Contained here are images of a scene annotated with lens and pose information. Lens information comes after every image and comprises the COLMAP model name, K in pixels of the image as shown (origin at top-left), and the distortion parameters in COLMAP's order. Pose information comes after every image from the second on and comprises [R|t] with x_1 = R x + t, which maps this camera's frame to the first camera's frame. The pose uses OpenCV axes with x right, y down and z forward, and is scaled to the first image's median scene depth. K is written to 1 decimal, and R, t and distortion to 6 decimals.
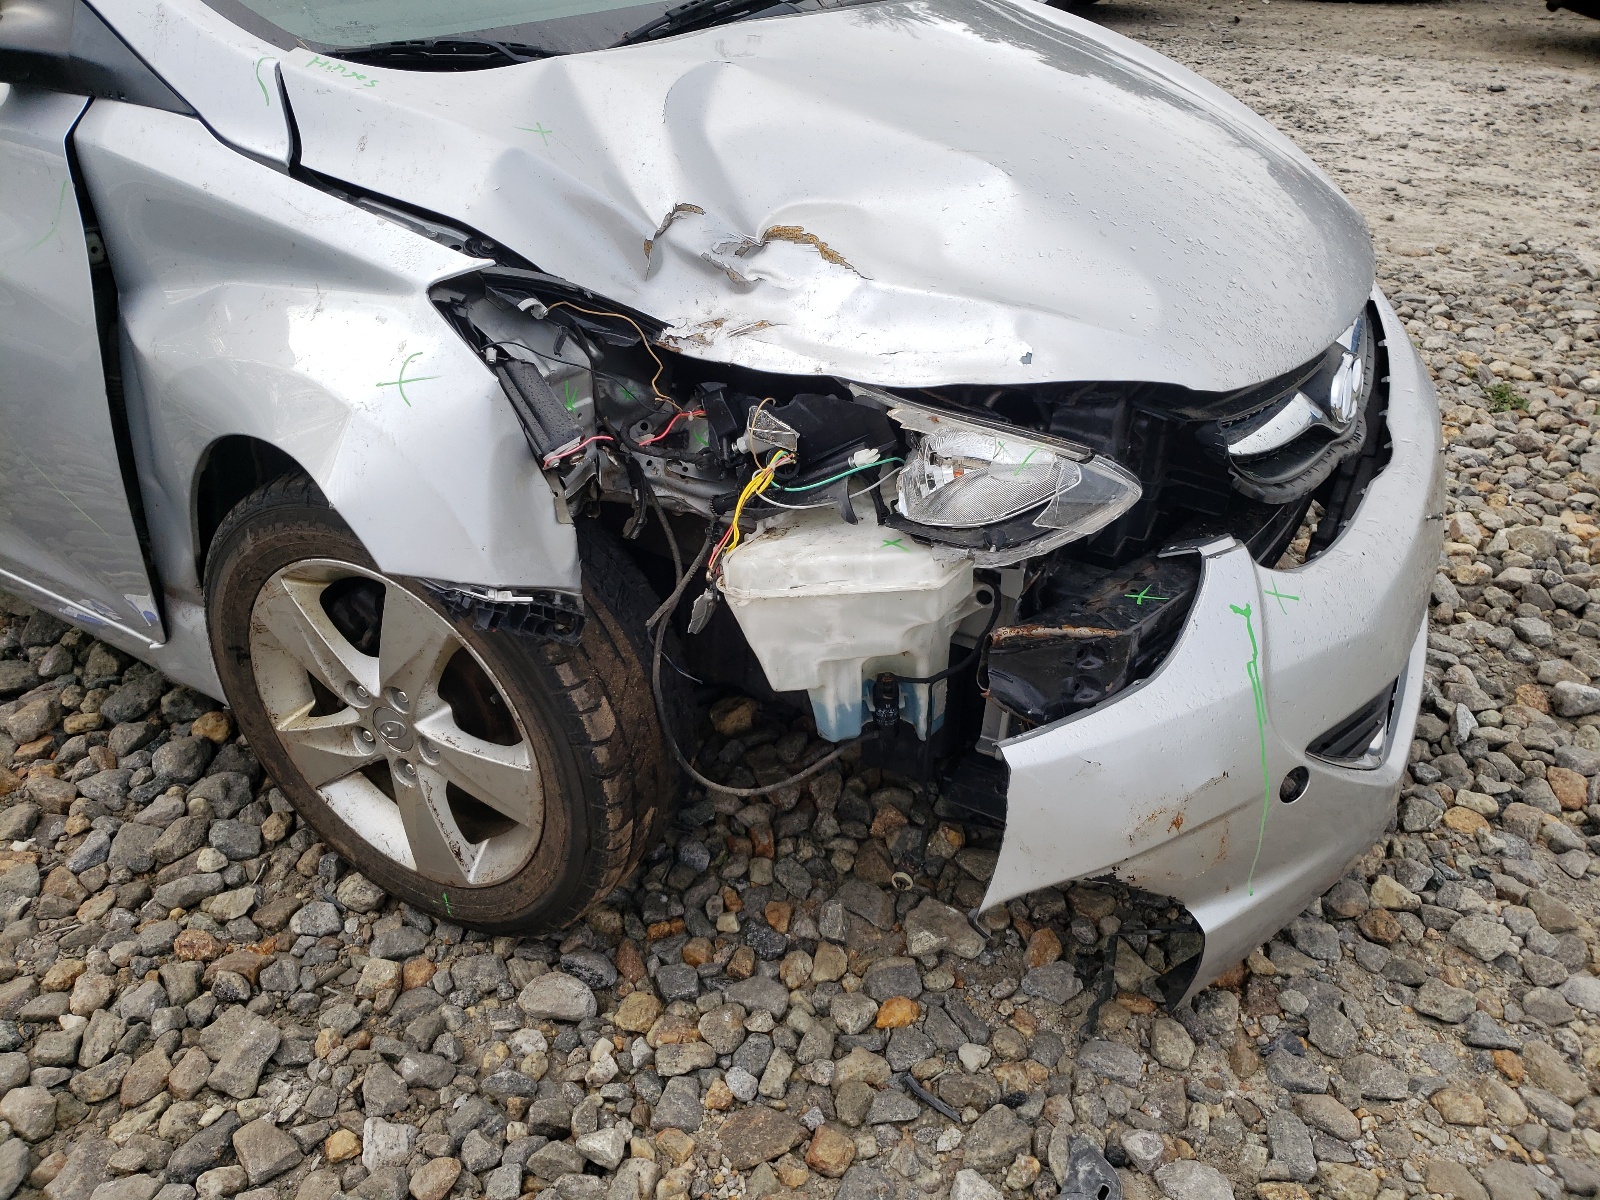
lens RADIAL K [[1237.9, 0, 773.8], [0, 1237.9, 616.8], [0, 0, 1]] dist [0.042833, -0.032439]
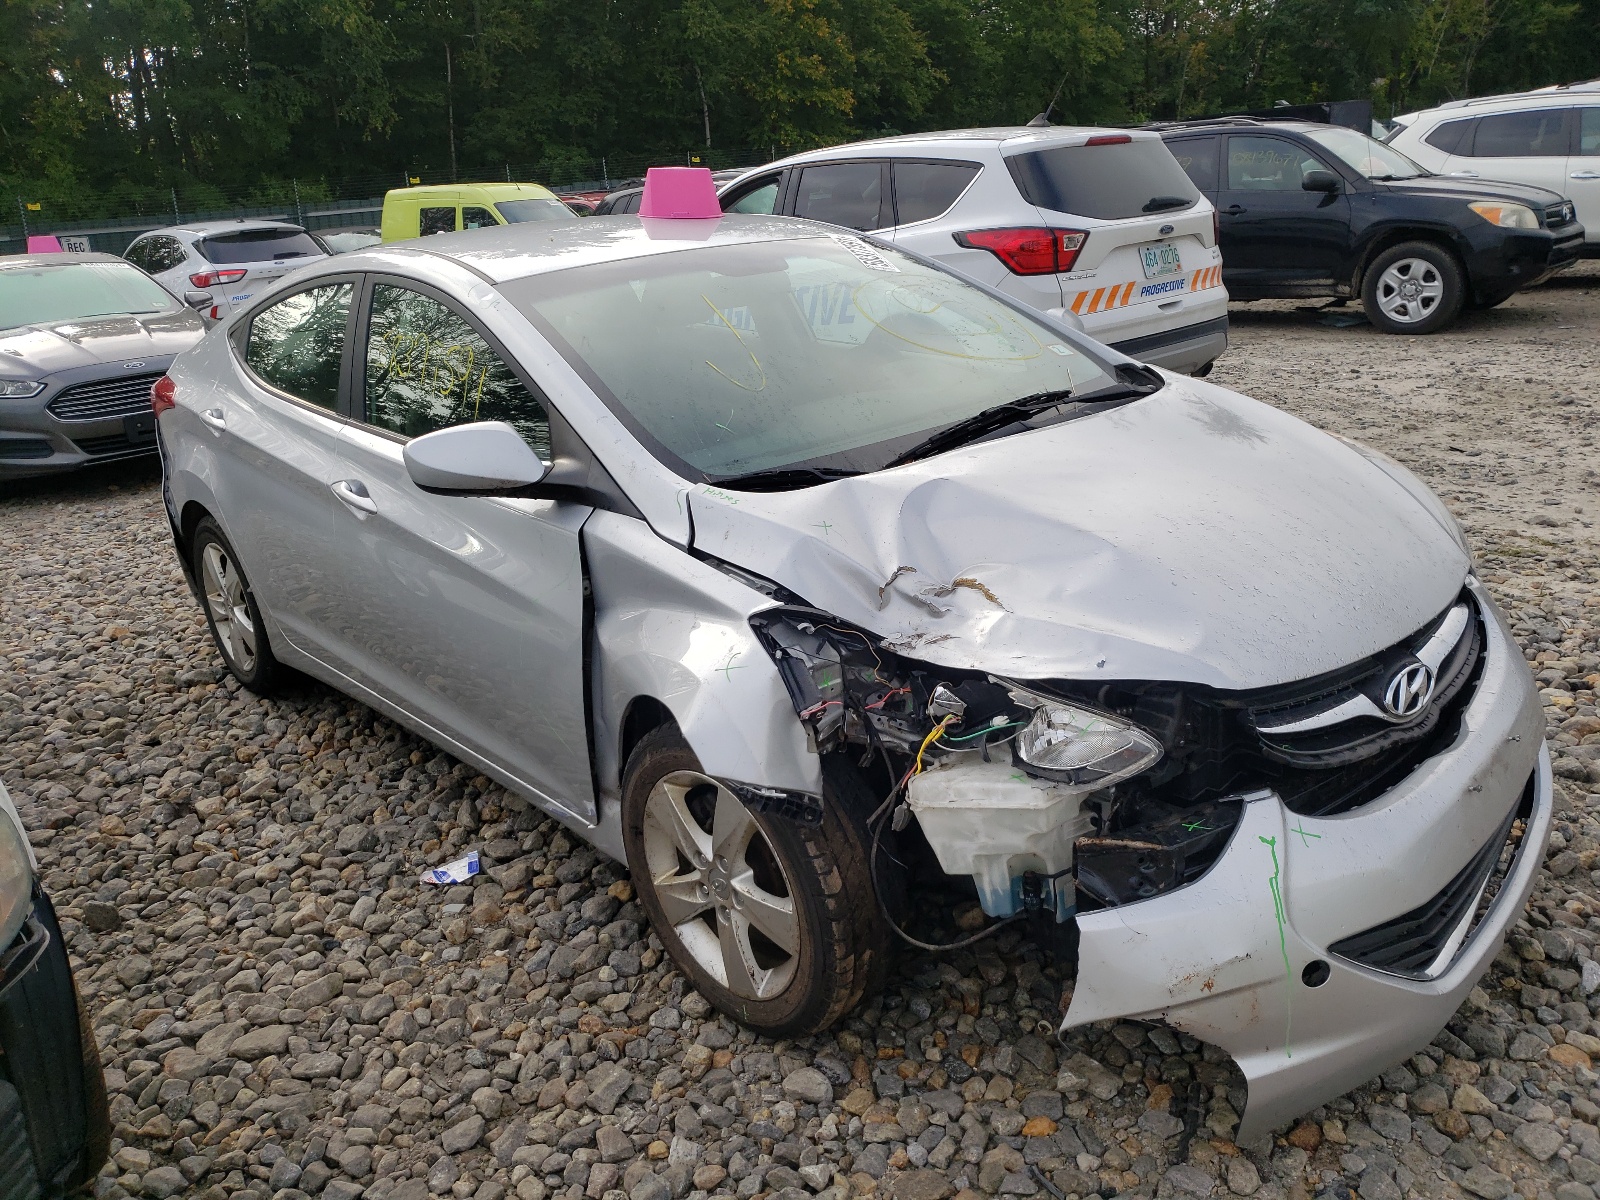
lens RADIAL K [[1237.9, 0, 797.2], [0, 1237.9, 597.9], [0, 0, 1]] dist [0.042833, -0.032439]
pose [[0.948767, 0.009915, -0.315820, 0.293688], [-0.081480, 0.973382, -0.214218, 0.070075], [0.305290, 0.228976, 0.924320, -0.524965]]
